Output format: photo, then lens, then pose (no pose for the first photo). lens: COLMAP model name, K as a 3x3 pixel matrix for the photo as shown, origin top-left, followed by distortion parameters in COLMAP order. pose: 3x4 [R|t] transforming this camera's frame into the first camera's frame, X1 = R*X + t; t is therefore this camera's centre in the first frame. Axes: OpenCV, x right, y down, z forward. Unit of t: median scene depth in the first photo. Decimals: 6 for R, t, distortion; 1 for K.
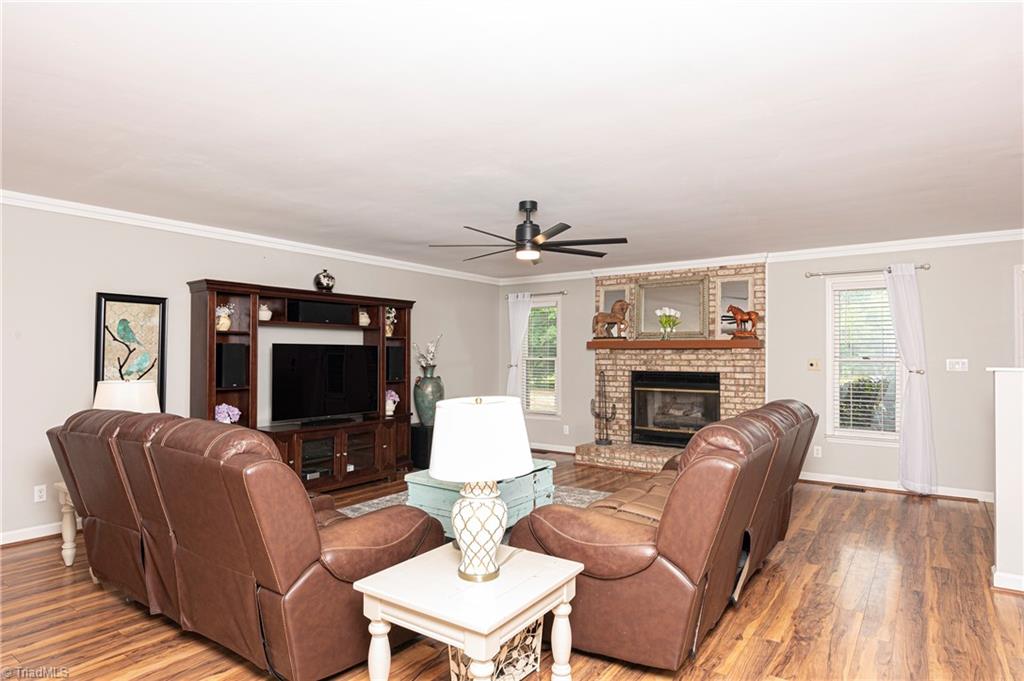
lens RADIAL K [[576.6, 0, 512.6], [0, 576.6, 354.7], [0, 0, 1]] dist [-0.001565, -0.000160]
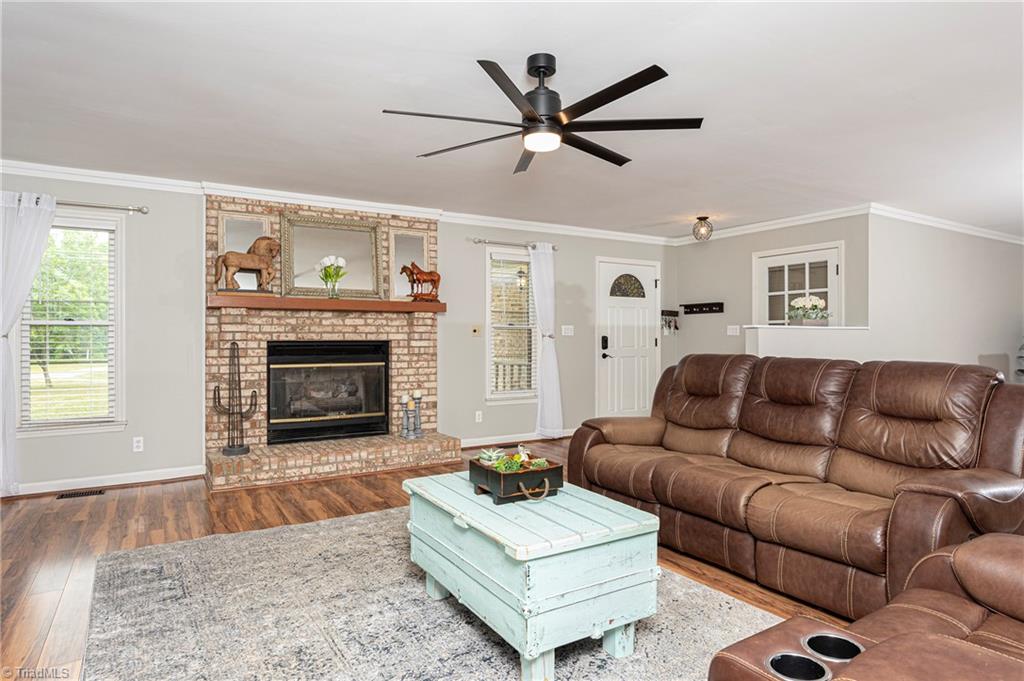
lens RADIAL K [[591.7, 0, 512.0], [0, 591.7, 340.5], [0, 0, 1]] dist [0.001474, 0.000124]
pose [[0.393121, -0.005242, 0.919472, -0.367083], [0.002166, 0.999986, 0.004775, 0.026909], [-0.919484, 0.000114, 0.393127, 0.490609]]
